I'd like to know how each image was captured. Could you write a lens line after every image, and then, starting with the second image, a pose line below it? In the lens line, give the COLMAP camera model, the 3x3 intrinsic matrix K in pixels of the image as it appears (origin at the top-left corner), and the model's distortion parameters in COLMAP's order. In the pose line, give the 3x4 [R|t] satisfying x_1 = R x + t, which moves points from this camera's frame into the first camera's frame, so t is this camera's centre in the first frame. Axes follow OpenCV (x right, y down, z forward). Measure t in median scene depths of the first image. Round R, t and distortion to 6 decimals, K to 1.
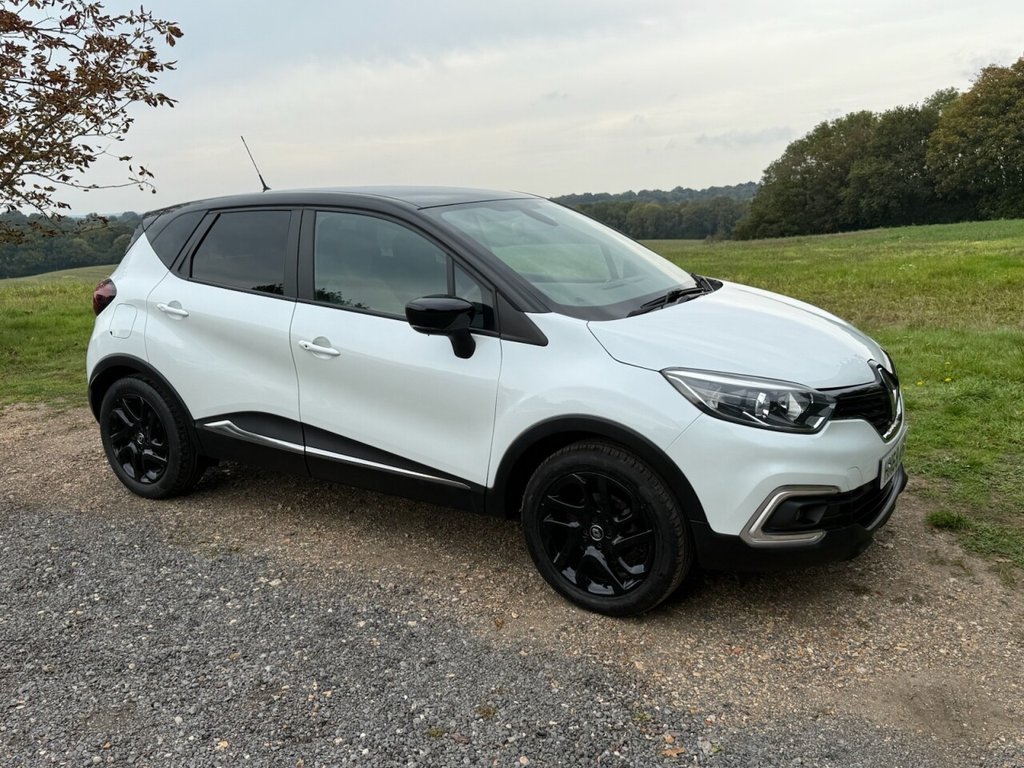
lens RADIAL K [[904.4, 0, 516.2], [0, 904.4, 383.8], [0, 0, 1]] dist [0.098751, -0.170892]
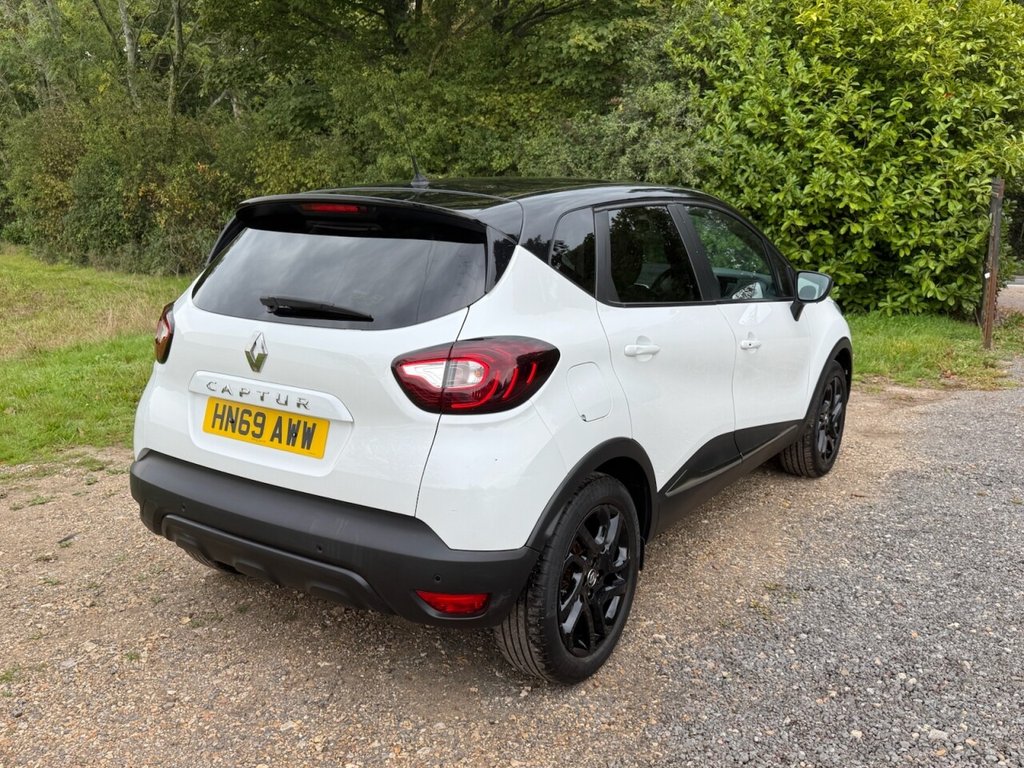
lens RADIAL K [[904.4, 0, 516.2], [0, 904.4, 383.8], [0, 0, 1]] dist [0.098751, -0.170892]
pose [[0.034276, -0.178734, 0.983300, -0.450451], [0.210495, 0.963099, 0.167725, -0.081154], [-0.976994, 0.201231, 0.070634, 0.447694]]
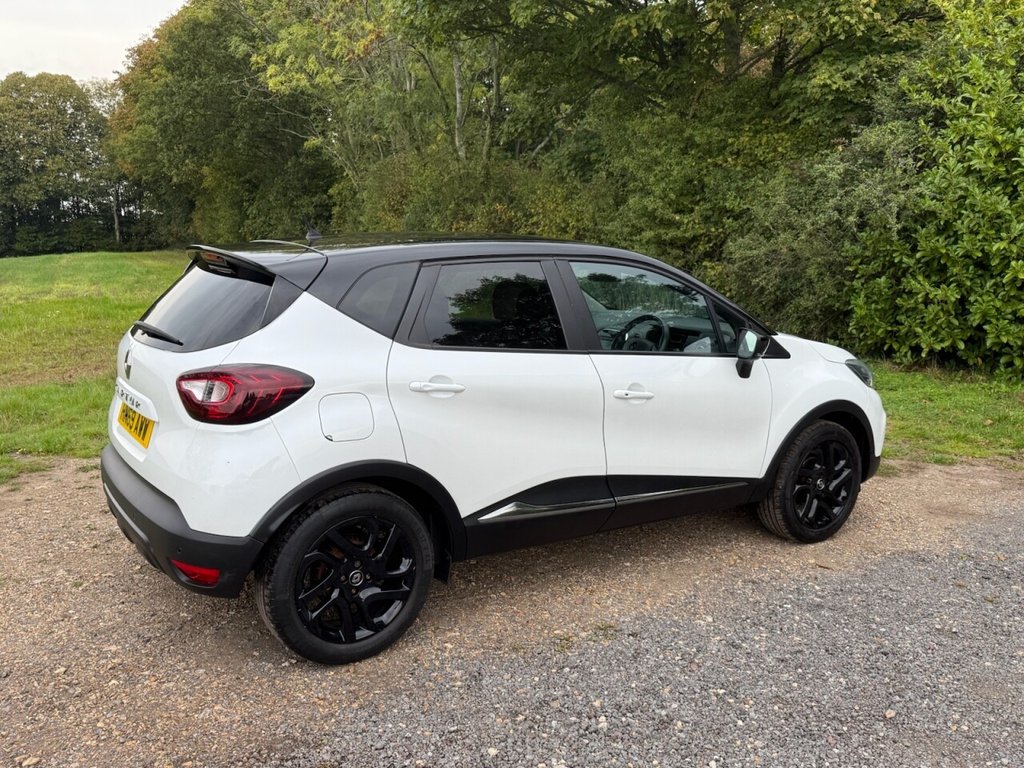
lens RADIAL K [[900.0, 0, 507.9], [0, 900.0, 386.2], [0, 0, 1]] dist [0.113552, -0.208139]
pose [[0.417241, -0.127033, 0.899874, -0.446867], [0.166950, 0.984045, 0.061506, -0.050701], [-0.893330, 0.124571, 0.431792, 0.260392]]
